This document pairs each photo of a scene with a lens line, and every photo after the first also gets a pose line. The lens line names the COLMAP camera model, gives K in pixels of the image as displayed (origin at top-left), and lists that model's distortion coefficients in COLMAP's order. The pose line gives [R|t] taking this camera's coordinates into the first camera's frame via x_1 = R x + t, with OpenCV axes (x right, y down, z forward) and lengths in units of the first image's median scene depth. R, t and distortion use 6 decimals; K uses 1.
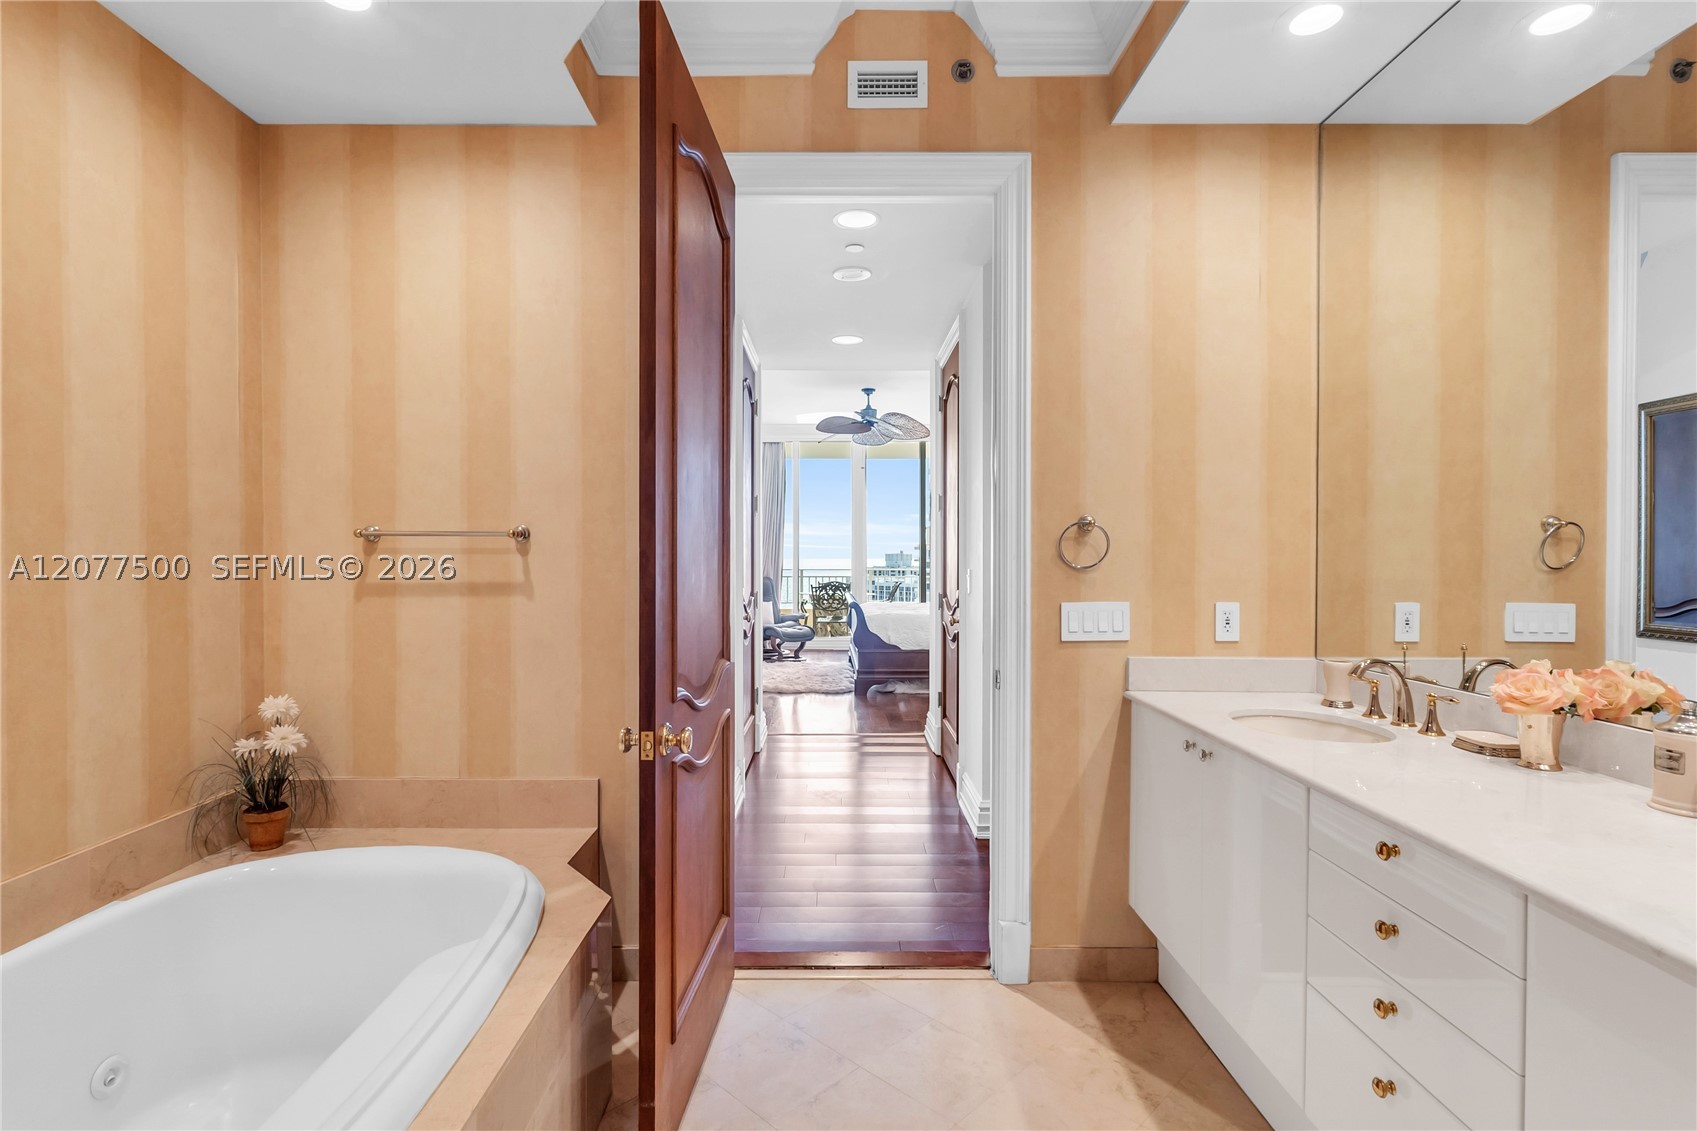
lens RADIAL K [[802.3, 0, 843.6], [0, 802.3, 560.6], [0, 0, 1]] dist [-0.002595, -0.000537]
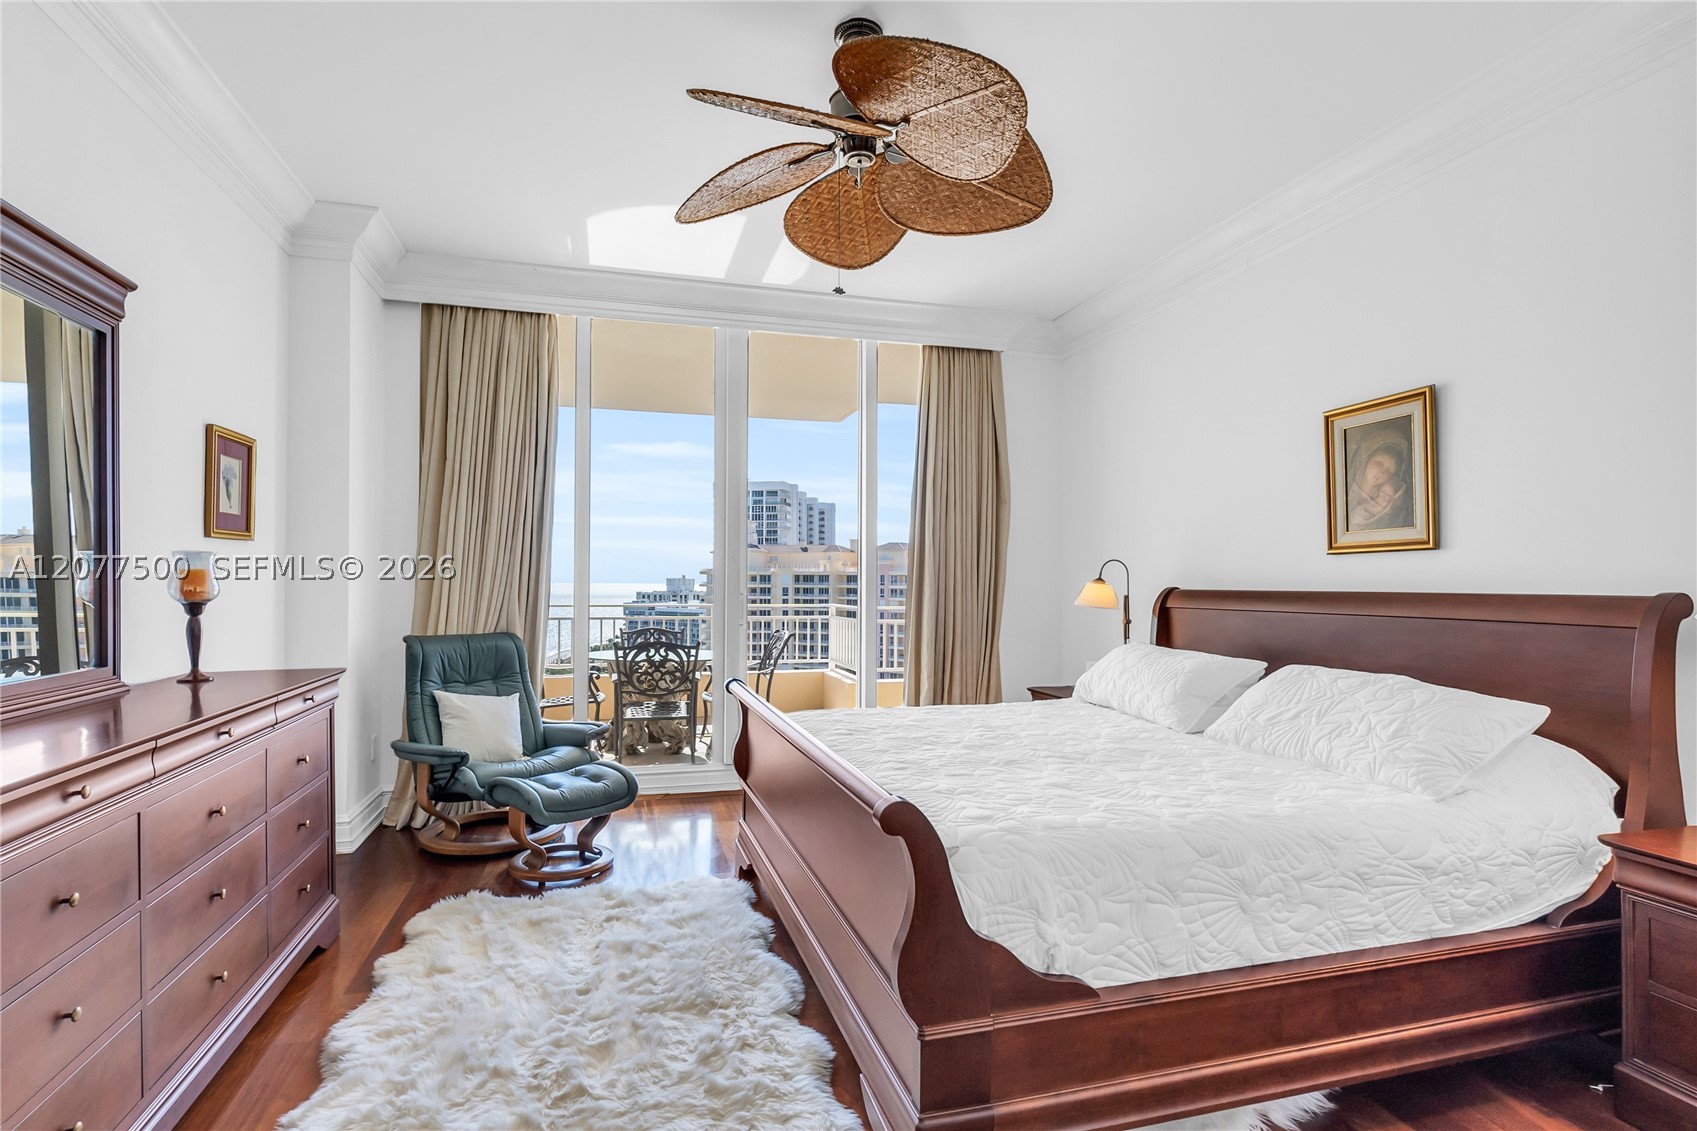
lens RADIAL K [[802.3, 0, 841.8], [0, 802.3, 565.4], [0, 0, 1]] dist [-0.002595, -0.000537]
pose [[0.964097, 0.002494, 0.265539, -0.039915], [0.003939, 0.999712, -0.023691, -0.002631], [-0.265521, 0.023887, 0.963809, 0.570896]]
